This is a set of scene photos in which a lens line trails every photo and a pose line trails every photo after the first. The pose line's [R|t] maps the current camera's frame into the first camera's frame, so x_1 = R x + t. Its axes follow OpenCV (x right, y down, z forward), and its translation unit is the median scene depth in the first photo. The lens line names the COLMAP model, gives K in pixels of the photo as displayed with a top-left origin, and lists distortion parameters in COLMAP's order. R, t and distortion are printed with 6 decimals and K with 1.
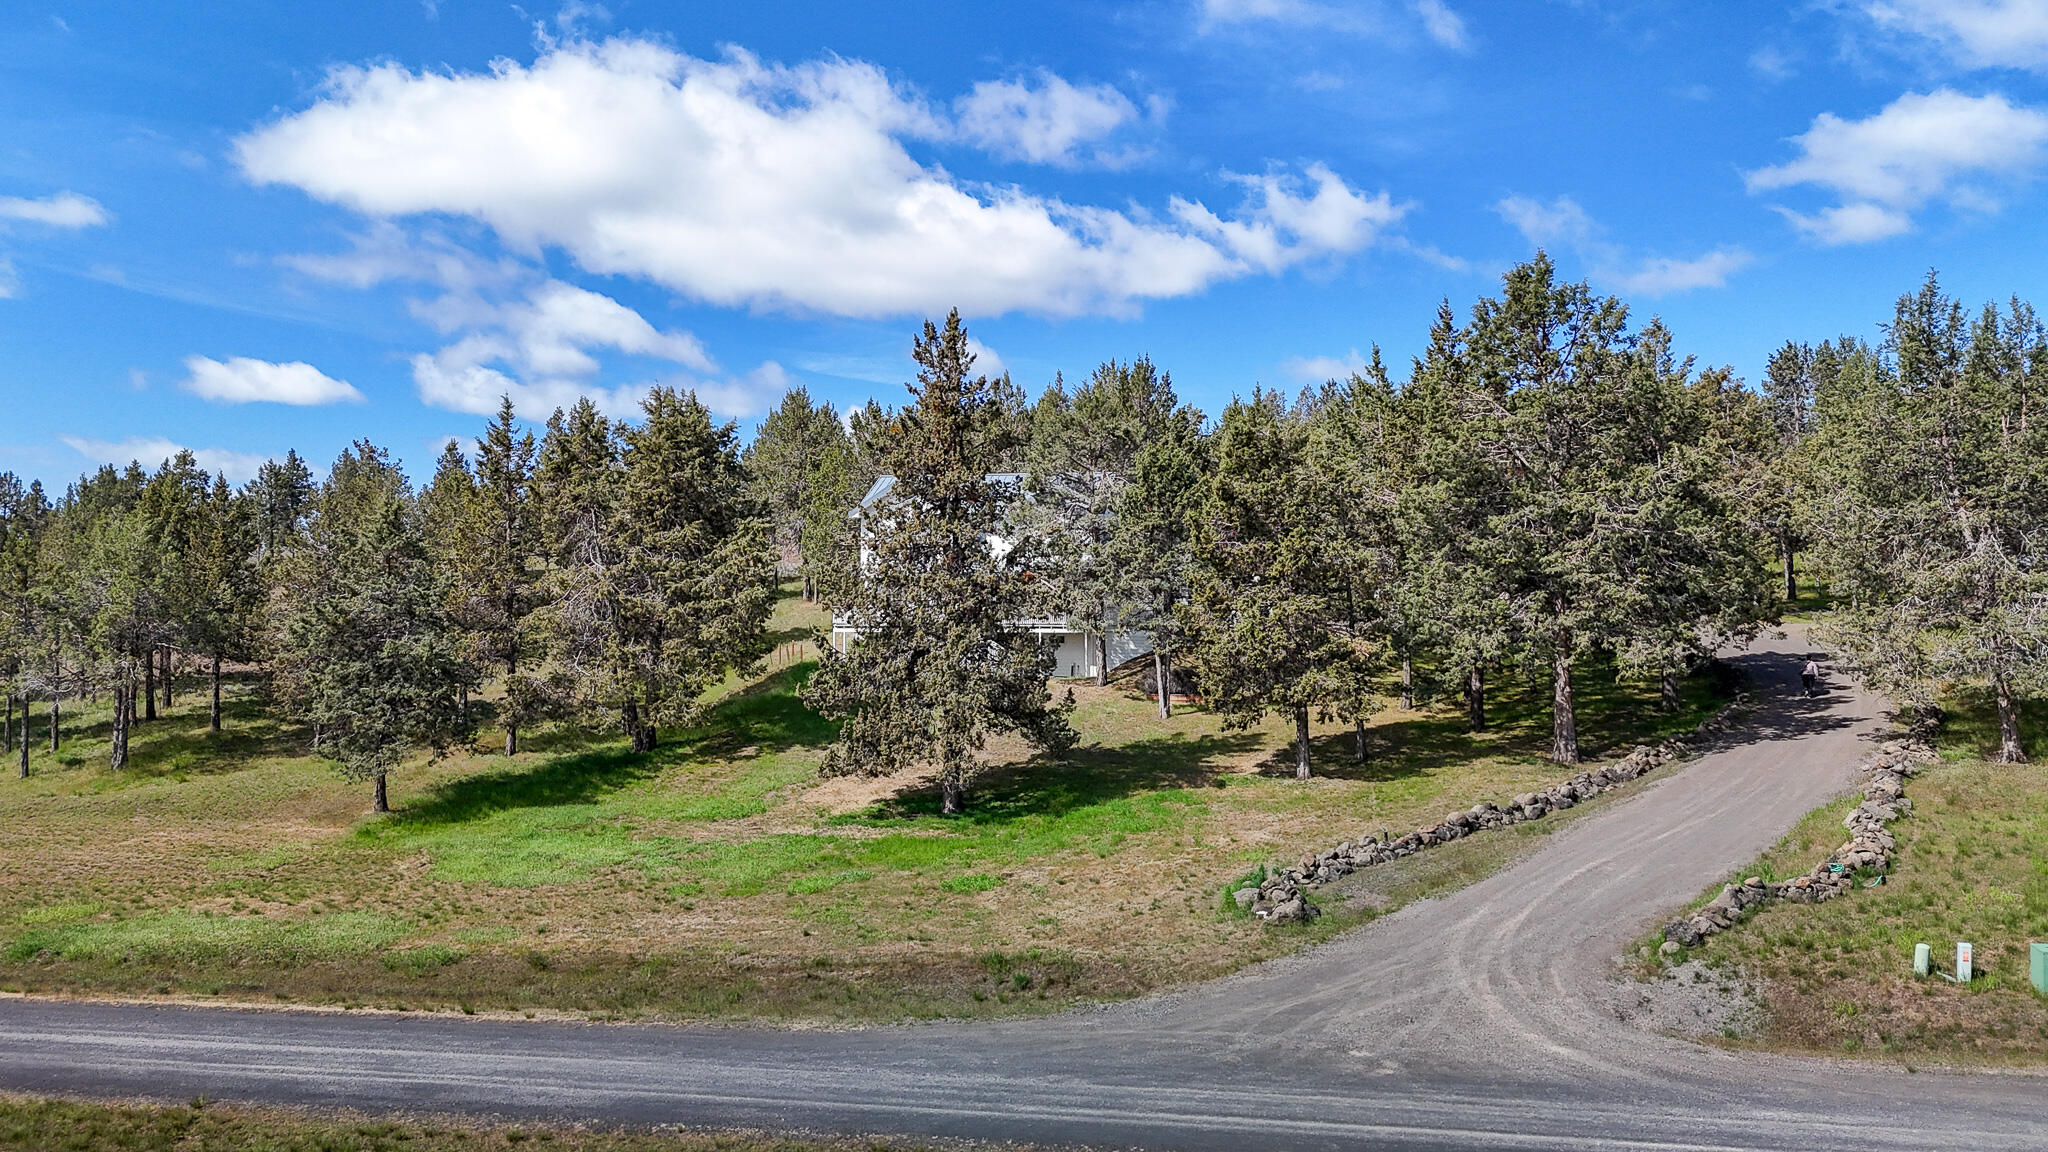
lens RADIAL K [[1515.0, 0, 1024.0], [0, 1515.0, 576.0], [0, 0, 1]] dist [0.002426, -0.000050]
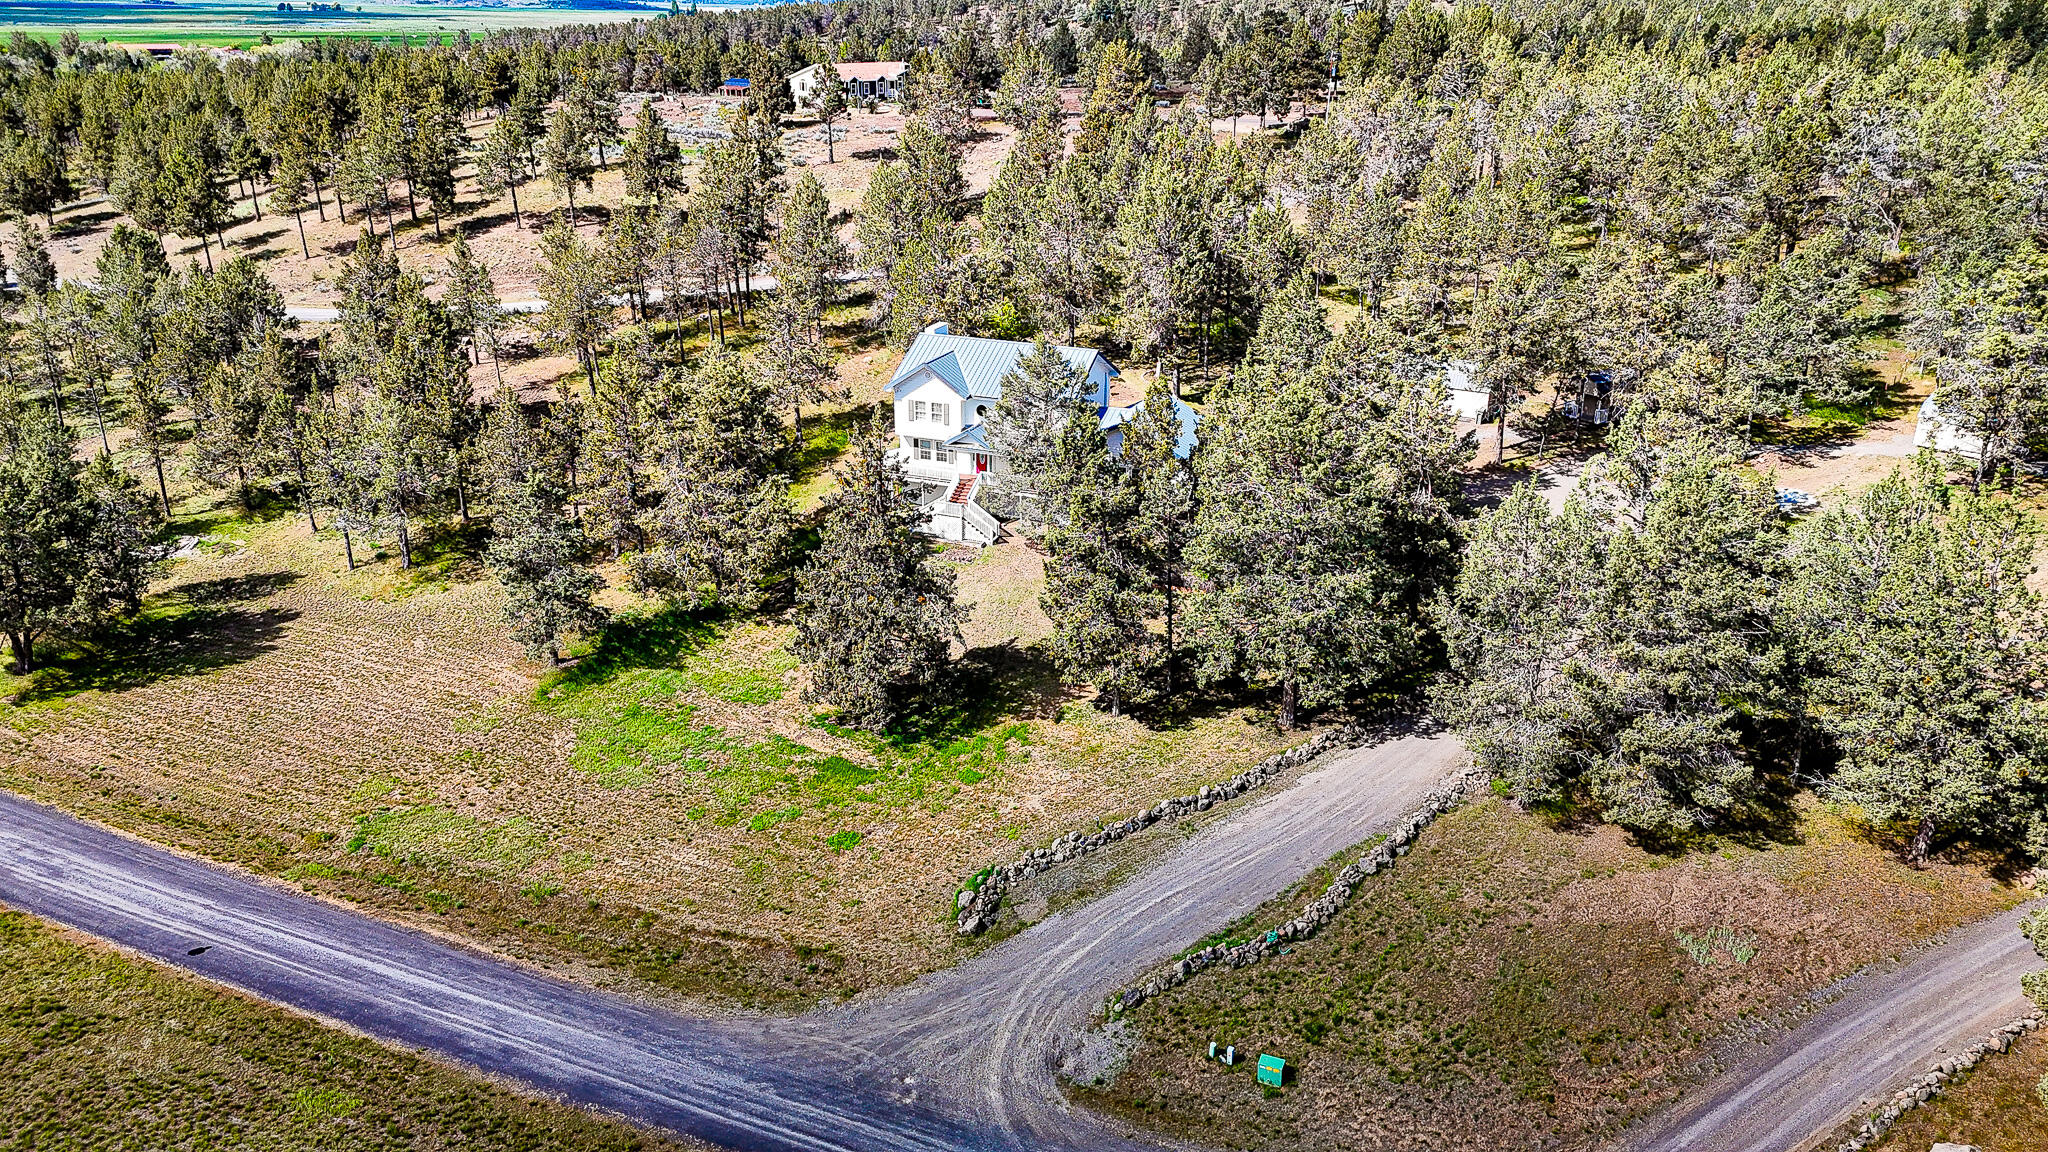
lens RADIAL K [[1515.0, 0, 1024.0], [0, 1515.0, 576.0], [0, 0, 1]] dist [0.002426, -0.000050]
pose [[0.981311, 0.067080, -0.180356, 0.338275], [0.010428, 0.917357, 0.397930, -0.558754], [0.192144, -0.392374, 0.899513, -0.294541]]
